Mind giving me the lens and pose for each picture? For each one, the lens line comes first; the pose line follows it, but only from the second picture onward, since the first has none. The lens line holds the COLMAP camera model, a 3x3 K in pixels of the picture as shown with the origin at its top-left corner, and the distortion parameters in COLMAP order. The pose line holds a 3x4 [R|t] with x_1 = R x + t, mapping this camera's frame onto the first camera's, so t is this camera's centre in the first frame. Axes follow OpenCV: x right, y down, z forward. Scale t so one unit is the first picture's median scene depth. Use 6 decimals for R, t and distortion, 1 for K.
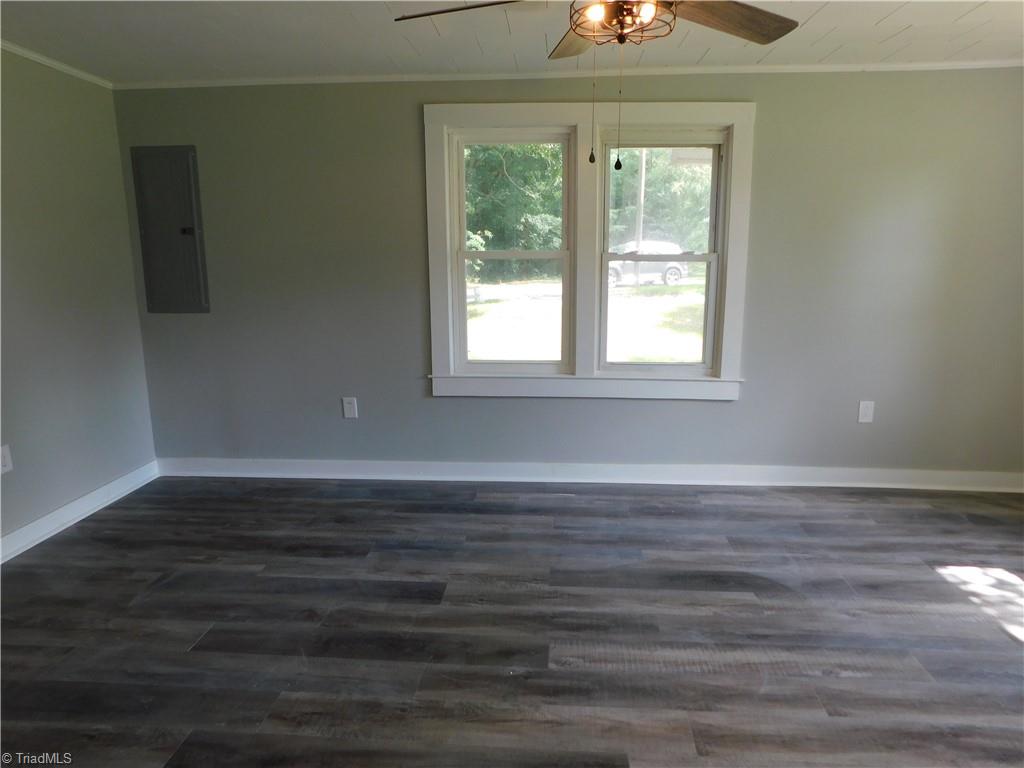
lens RADIAL K [[678.9, 0, 512.0], [0, 678.9, 384.0], [0, 0, 1]] dist [-0.060641, 0.045507]
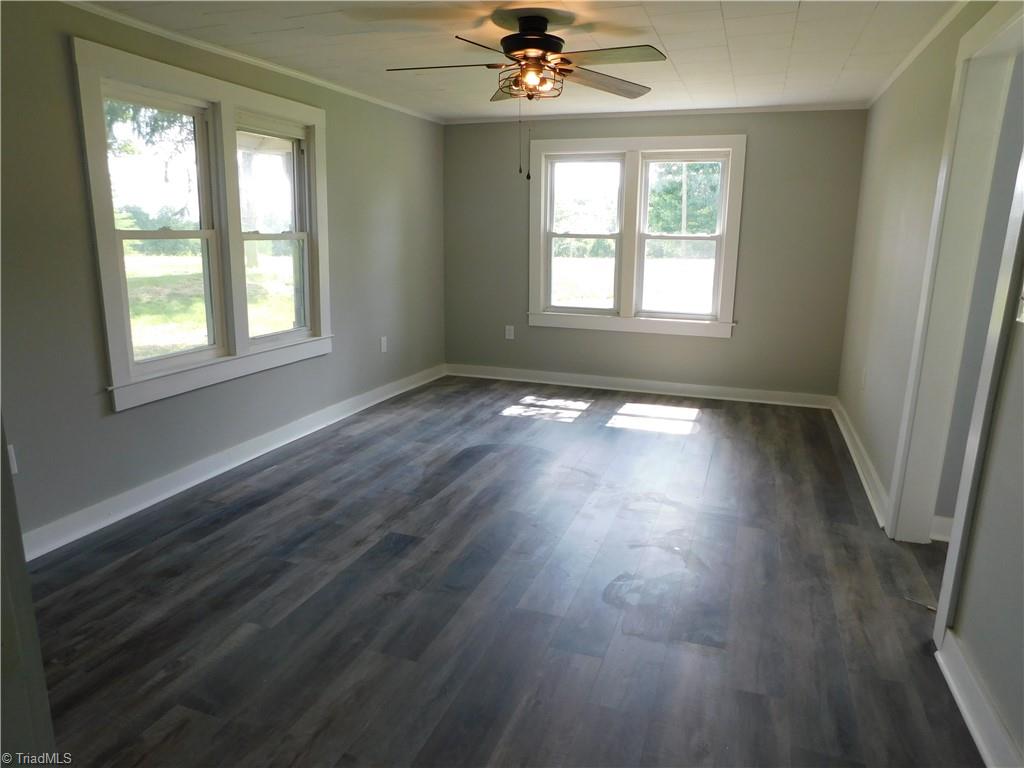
lens RADIAL K [[678.9, 0, 512.0], [0, 678.9, 384.0], [0, 0, 1]] dist [-0.060641, 0.045507]
pose [[0.270600, -0.207506, 0.940062, -0.844200], [0.177424, 0.970516, 0.163156, -0.070097], [-0.946201, 0.122639, 0.299438, 0.370466]]
